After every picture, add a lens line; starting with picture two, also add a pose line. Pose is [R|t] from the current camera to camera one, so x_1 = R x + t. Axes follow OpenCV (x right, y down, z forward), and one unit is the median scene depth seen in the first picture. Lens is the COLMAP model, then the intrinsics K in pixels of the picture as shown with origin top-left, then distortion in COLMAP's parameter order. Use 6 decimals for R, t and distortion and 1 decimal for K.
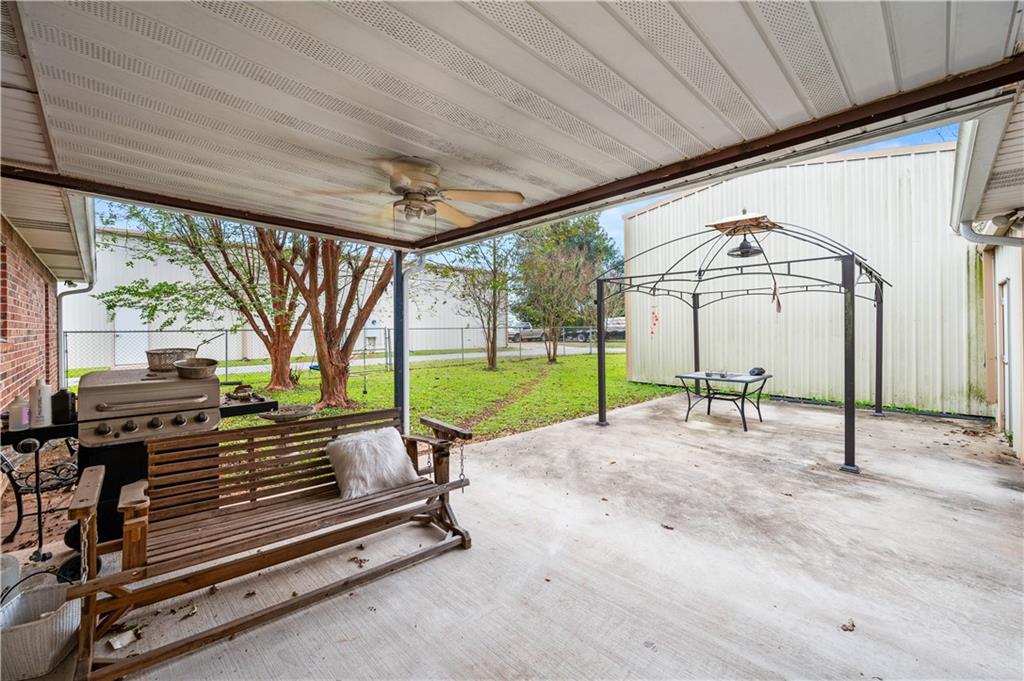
lens RADIAL K [[435.9, 0, 509.3], [0, 435.9, 322.7], [0, 0, 1]] dist [-0.001850, -0.000154]
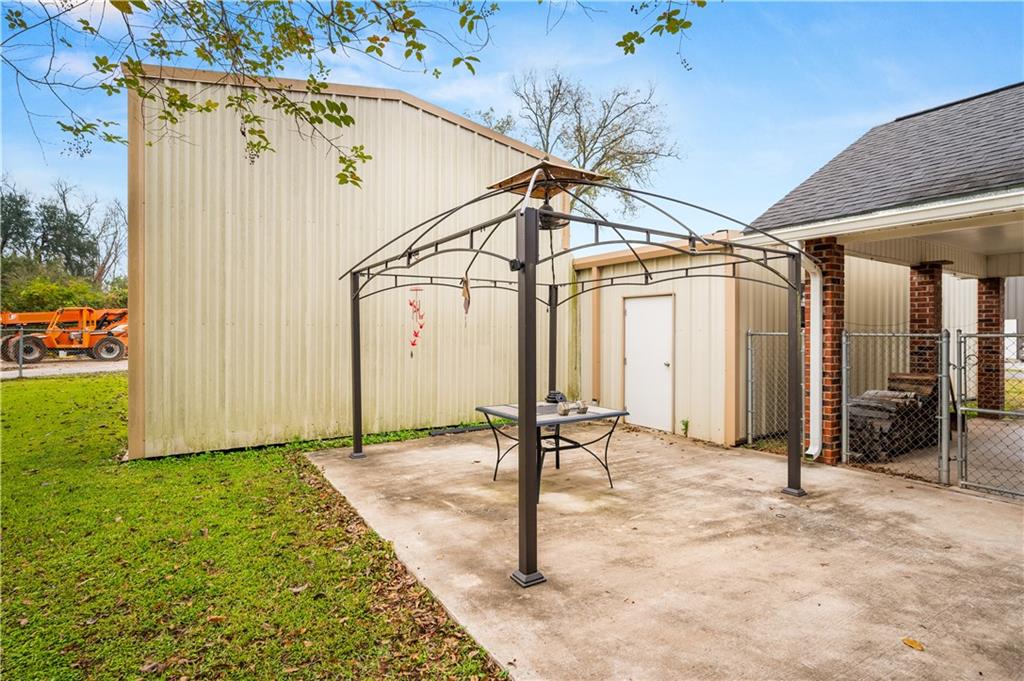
lens RADIAL K [[508.3, 0, 521.7], [0, 508.3, 330.5], [0, 0, 1]] dist [0.000737, -0.000134]
pose [[0.194293, 0.010159, 0.980891, -0.205942], [-0.013520, 0.999879, -0.007677, 0.011533], [-0.980850, -0.011770, 0.194407, 0.789133]]
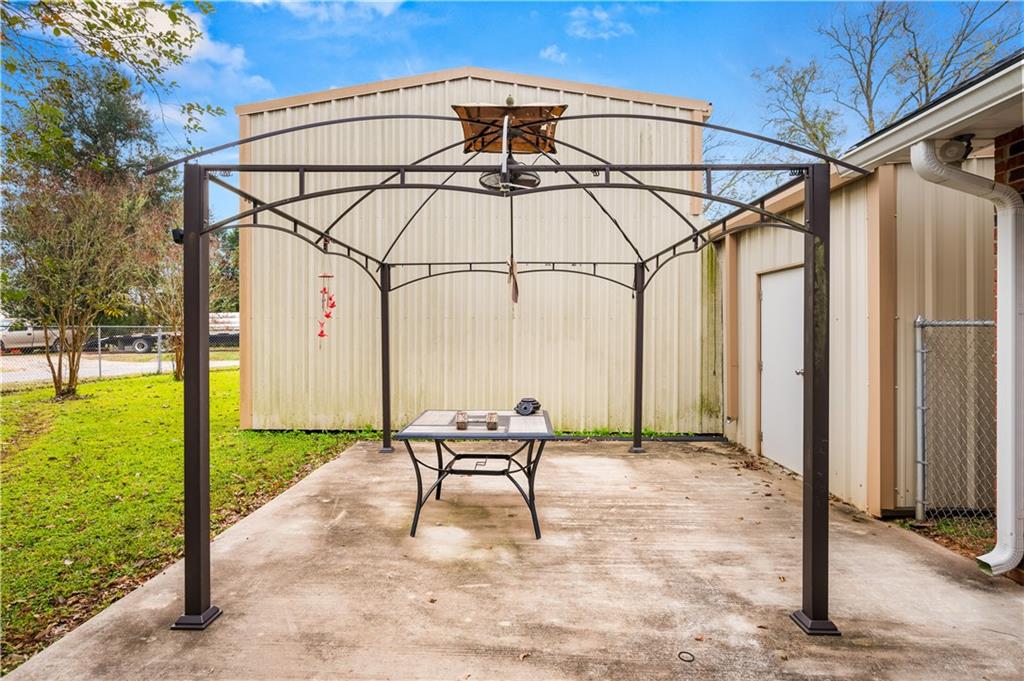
lens RADIAL K [[530.5, 0, 517.8], [0, 530.5, 326.4], [0, 0, 1]] dist [-0.004864, 0.002644]
pose [[0.711953, 0.011378, 0.702134, 0.090954], [-0.013480, 0.999906, -0.002535, 0.014002], [-0.702097, -0.007660, 0.712040, 0.481142]]
